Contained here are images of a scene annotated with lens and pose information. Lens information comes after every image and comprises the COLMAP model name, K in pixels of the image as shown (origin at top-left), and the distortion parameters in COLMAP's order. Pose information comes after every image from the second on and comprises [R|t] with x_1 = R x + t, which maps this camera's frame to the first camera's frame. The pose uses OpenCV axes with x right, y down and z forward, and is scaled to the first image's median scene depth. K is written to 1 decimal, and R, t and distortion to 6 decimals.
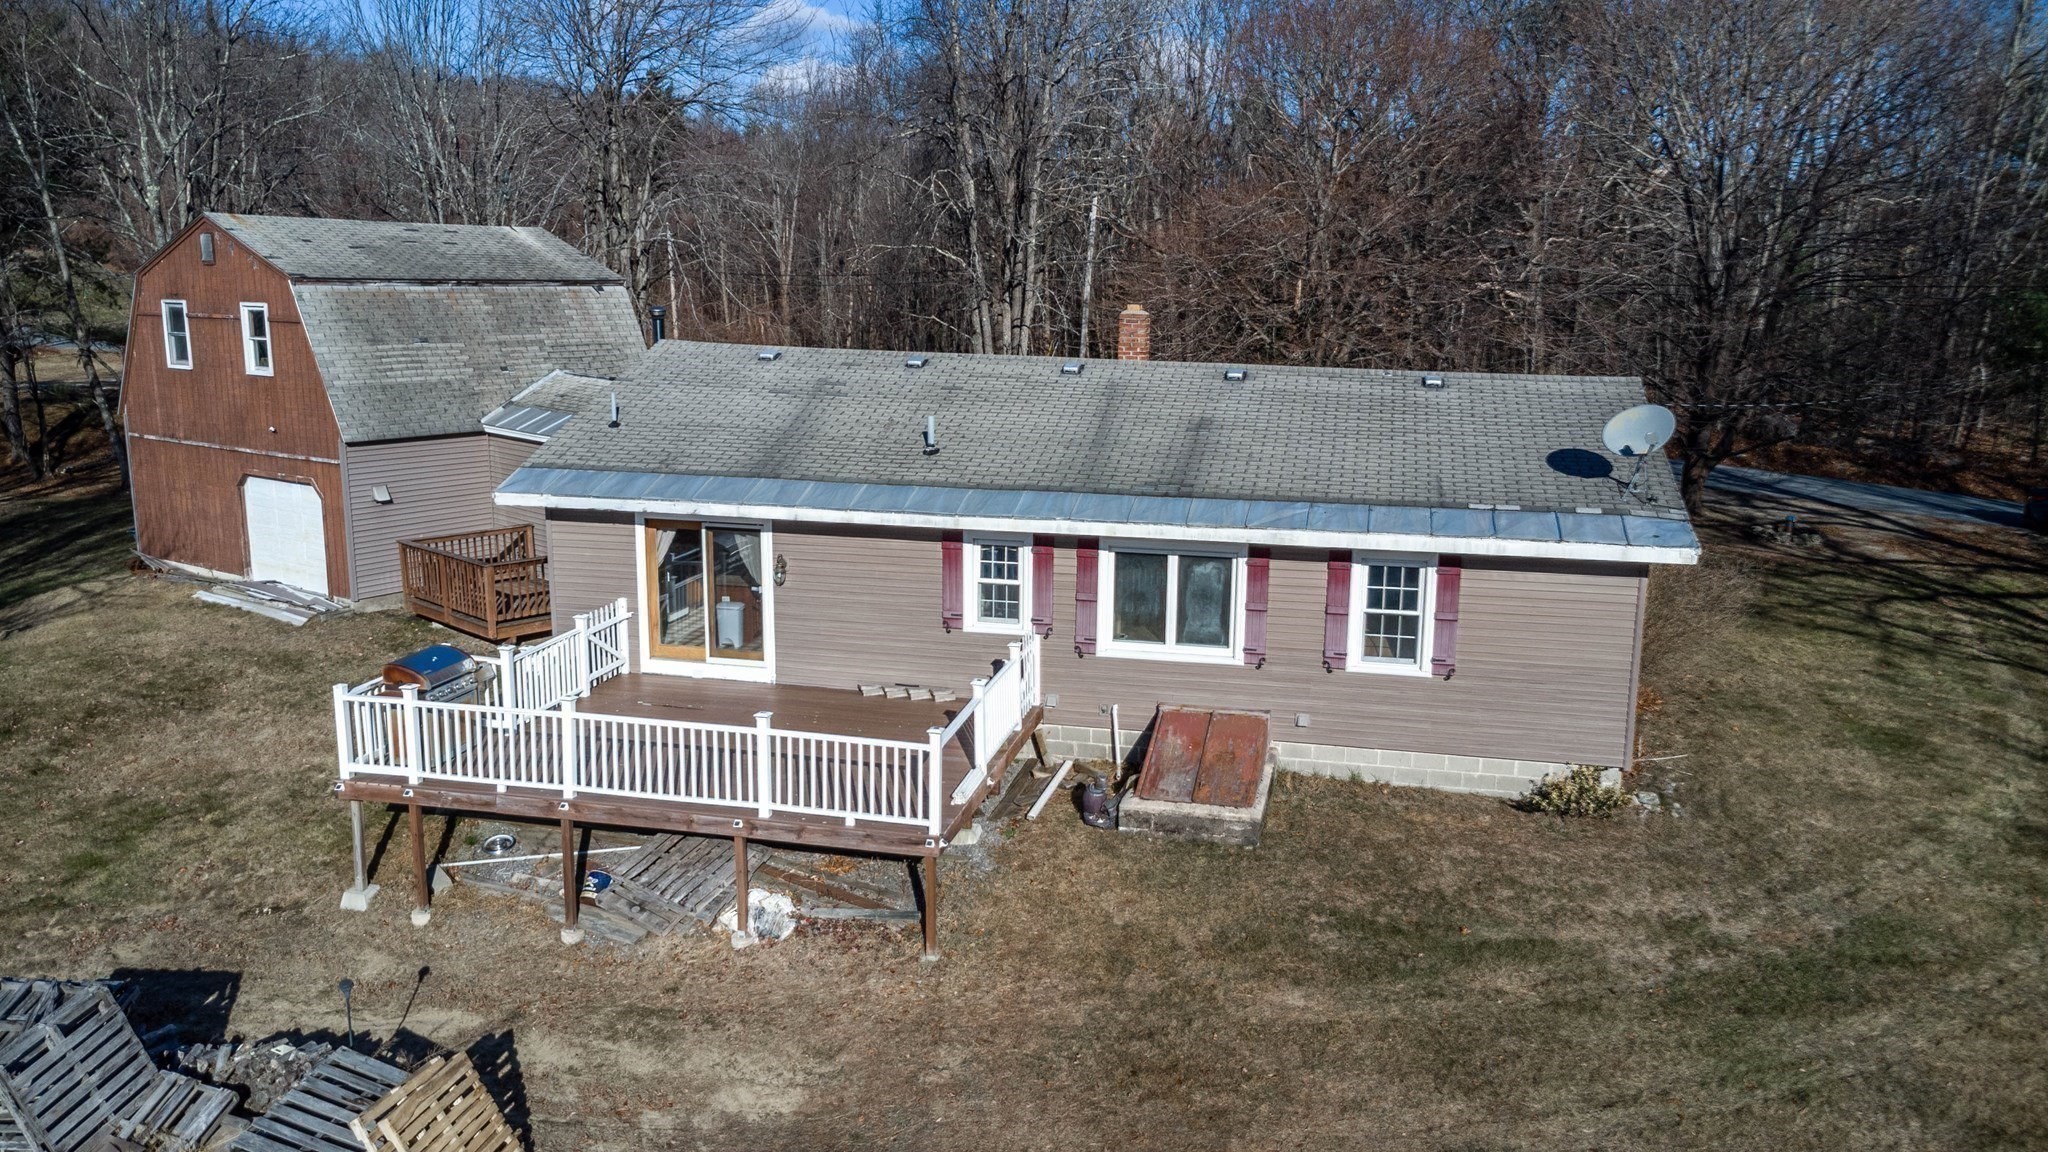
lens RADIAL K [[1492.1, 0, 1024.0], [0, 1492.1, 576.0], [0, 0, 1]] dist [0.015991, -0.000394]
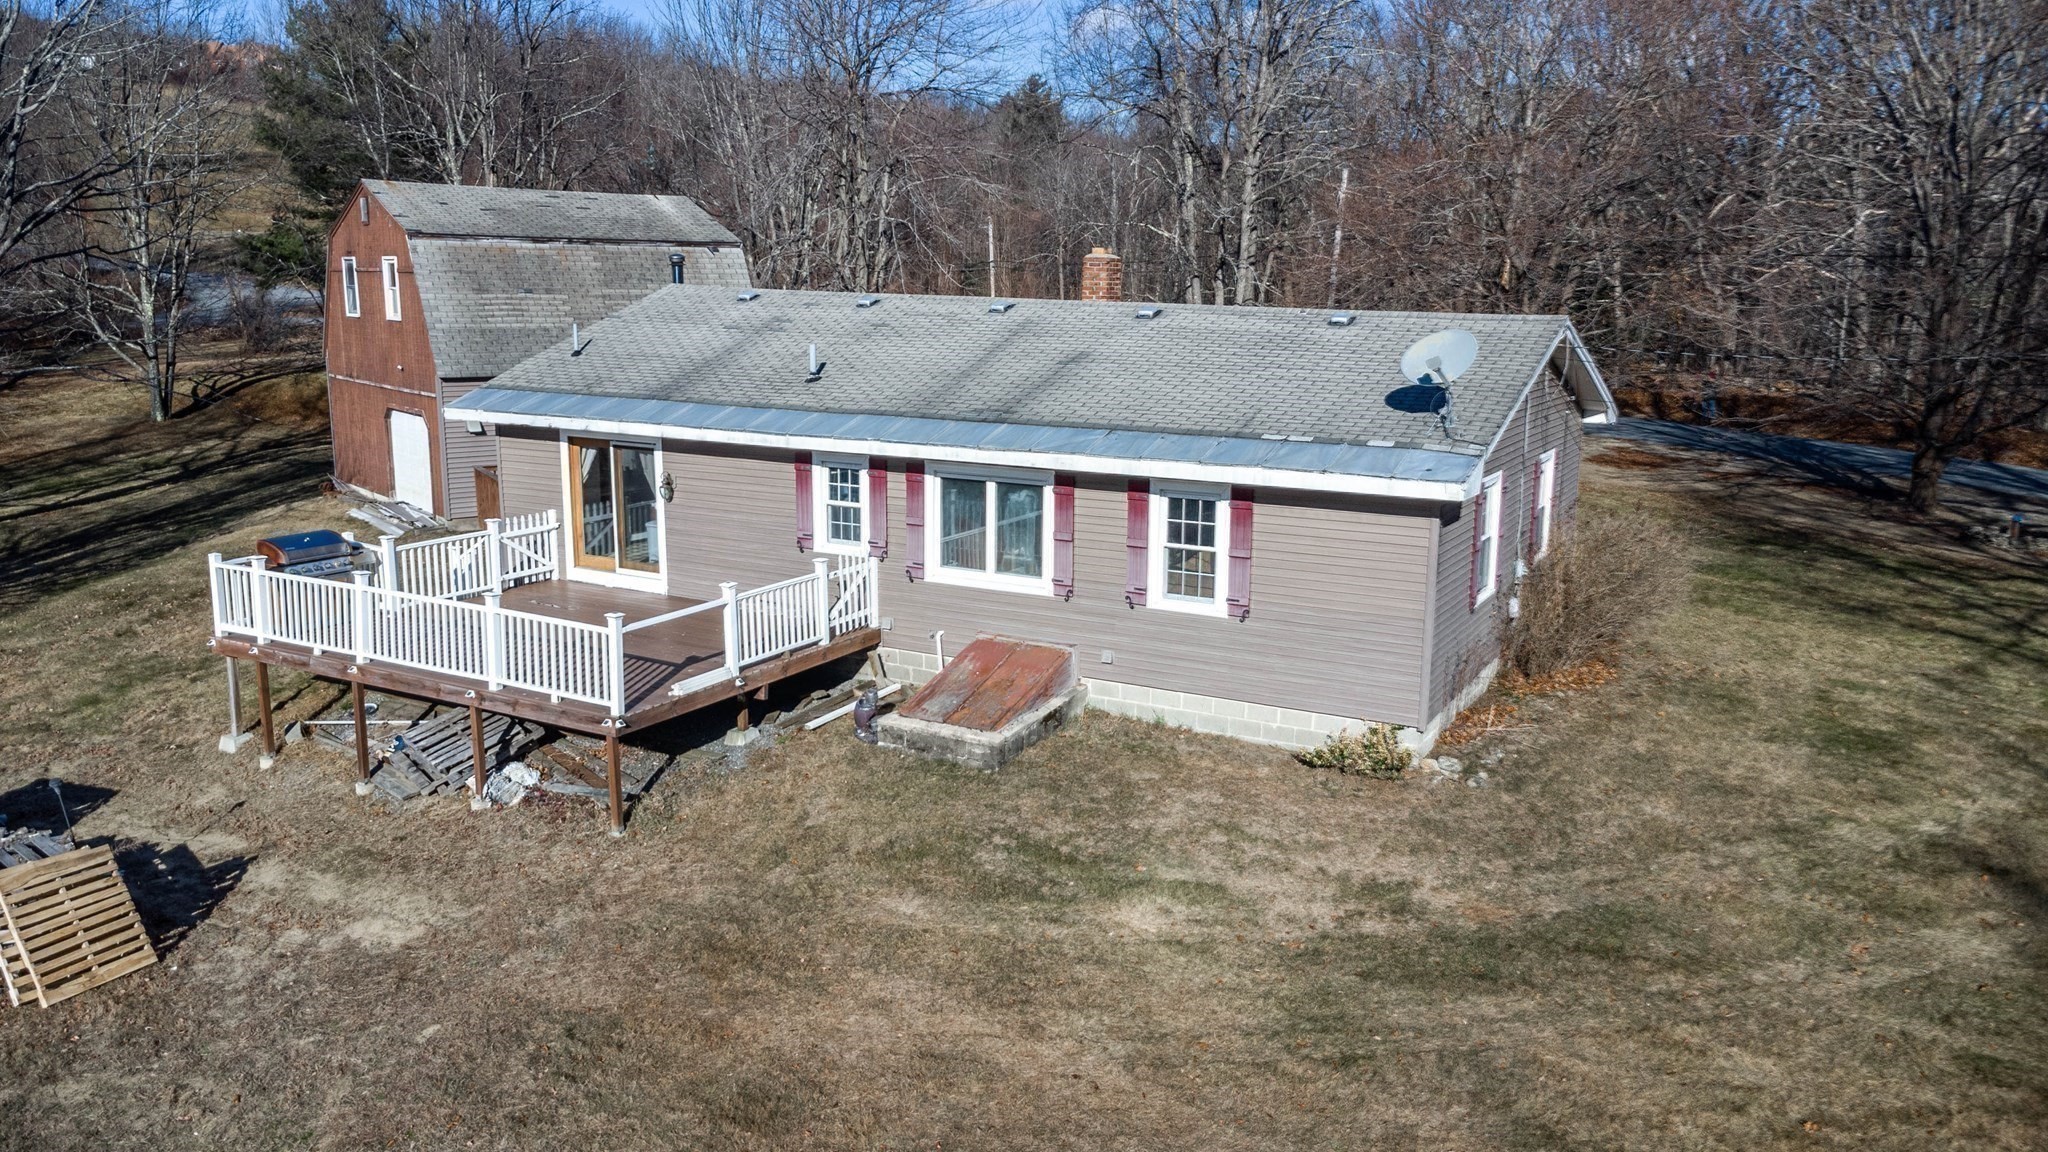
lens RADIAL K [[1492.1, 0, 1024.0], [0, 1492.1, 576.0], [0, 0, 1]] dist [0.015991, -0.000394]
pose [[0.959649, 0.054536, -0.275863, 0.396264], [-0.056192, 0.998418, 0.001903, 0.045292], [0.275530, 0.013675, 0.961195, 0.053773]]
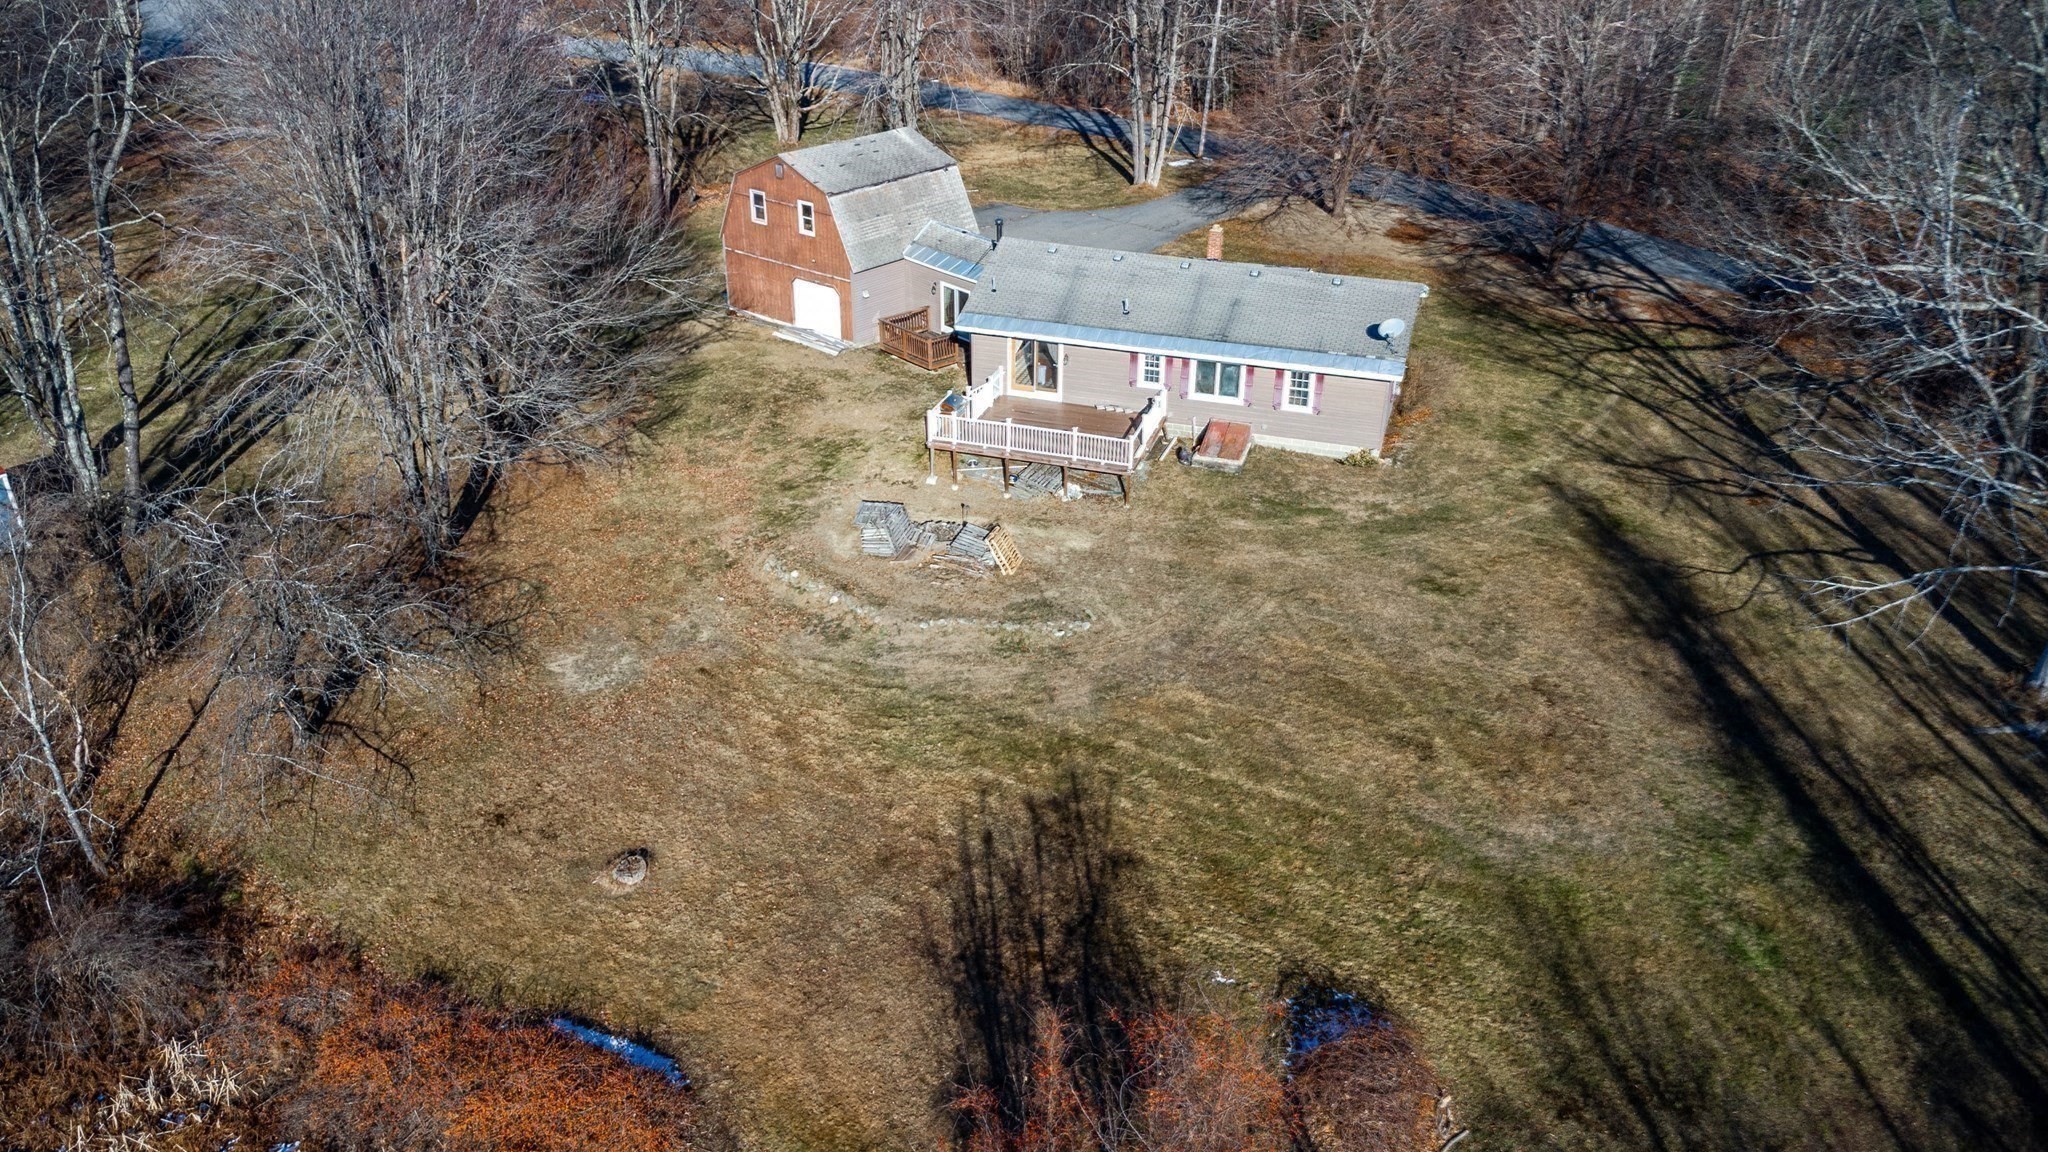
lens RADIAL K [[1492.1, 0, 1024.0], [0, 1492.1, 576.0], [0, 0, 1]] dist [0.015991, -0.000394]
pose [[0.996318, 0.040314, -0.075669, -0.028167], [-0.017687, 0.960219, 0.278686, -0.379524], [0.083894, -0.276322, 0.957396, -1.646446]]
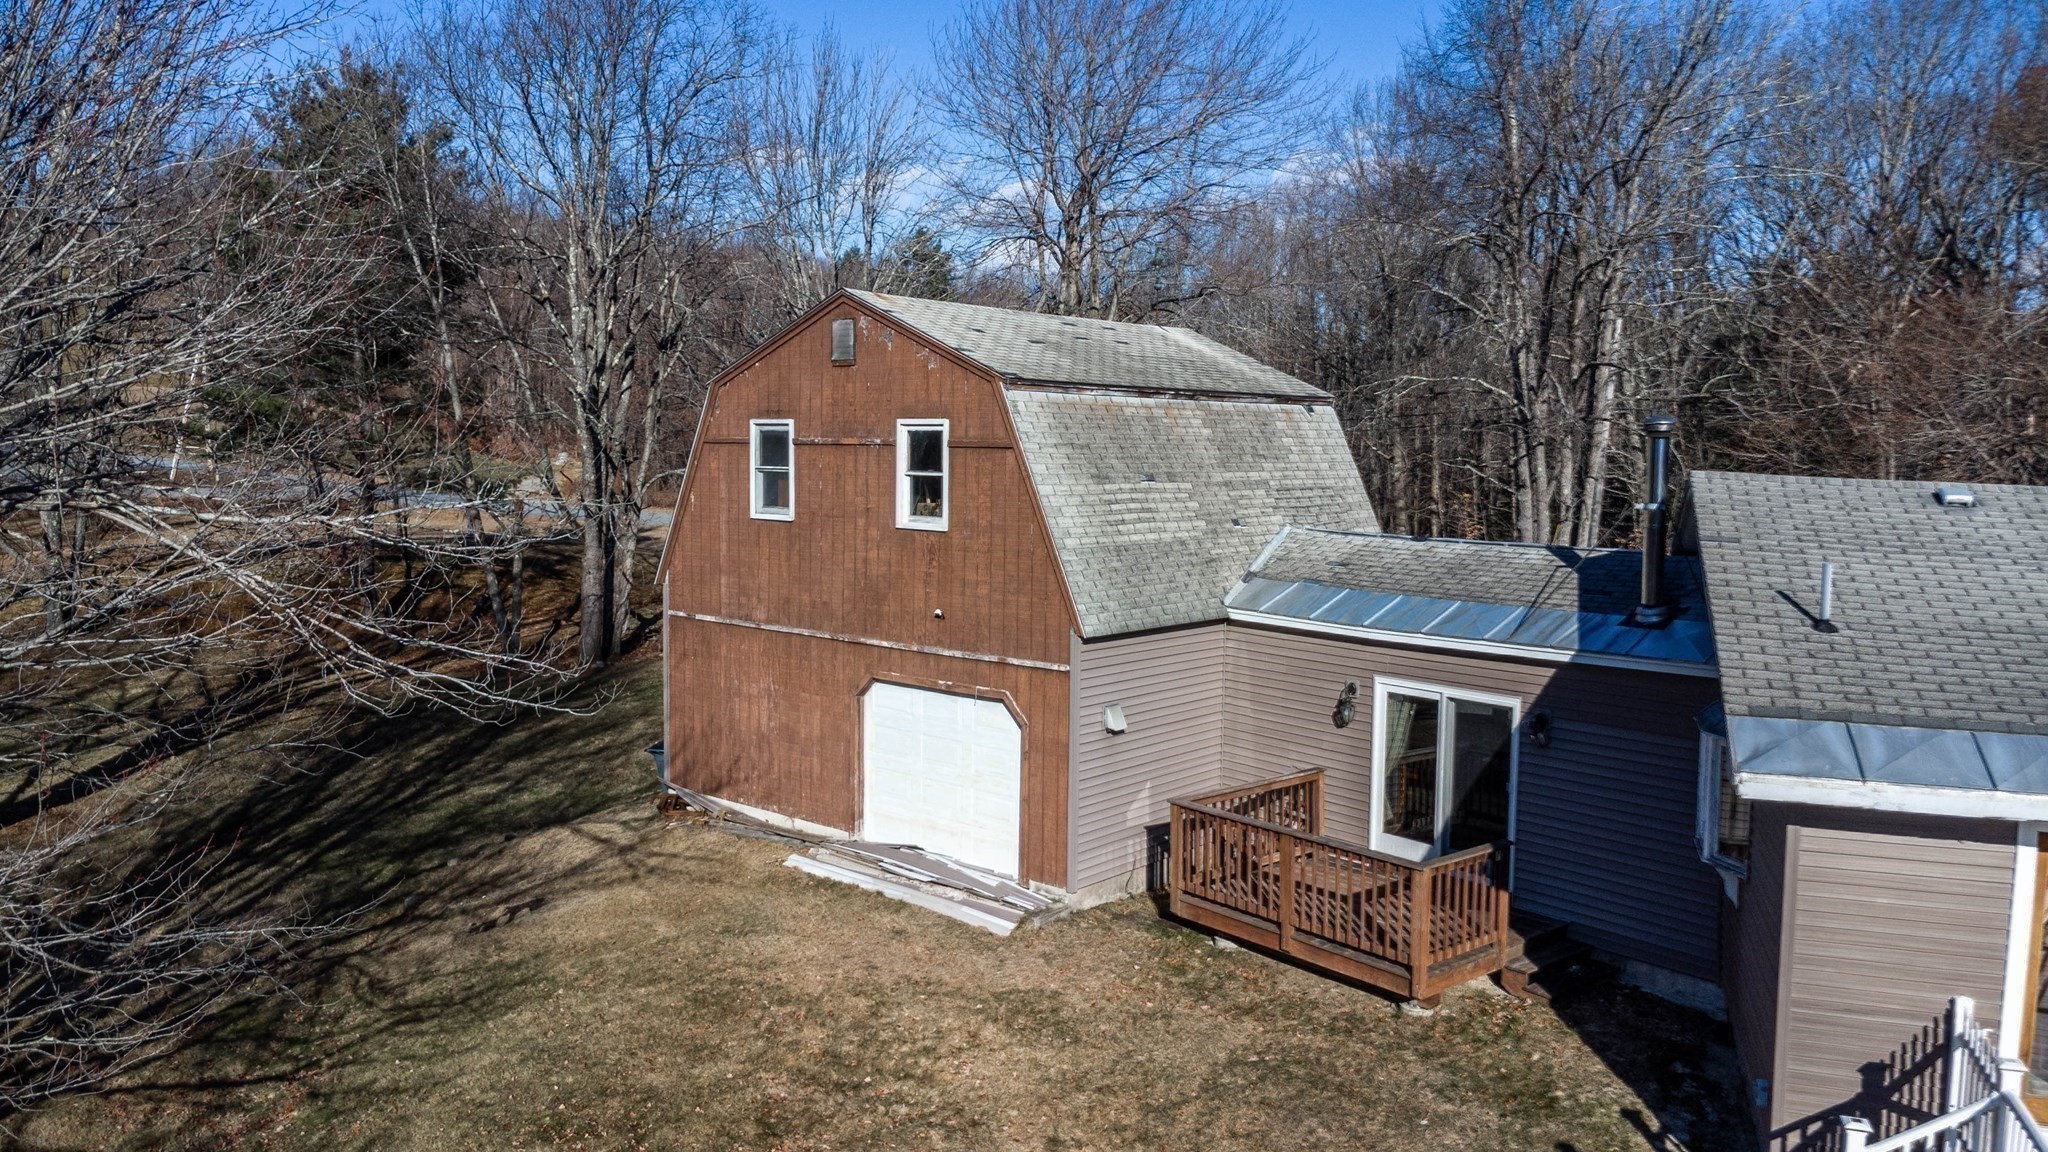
lens RADIAL K [[1492.1, 0, 1024.0], [0, 1492.1, 576.0], [0, 0, 1]] dist [0.015991, -0.000394]
pose [[0.992978, 0.012074, -0.117685, -0.555531], [-0.024763, 0.993954, -0.106964, -0.065221], [0.115682, 0.109127, 0.987273, 0.525353]]
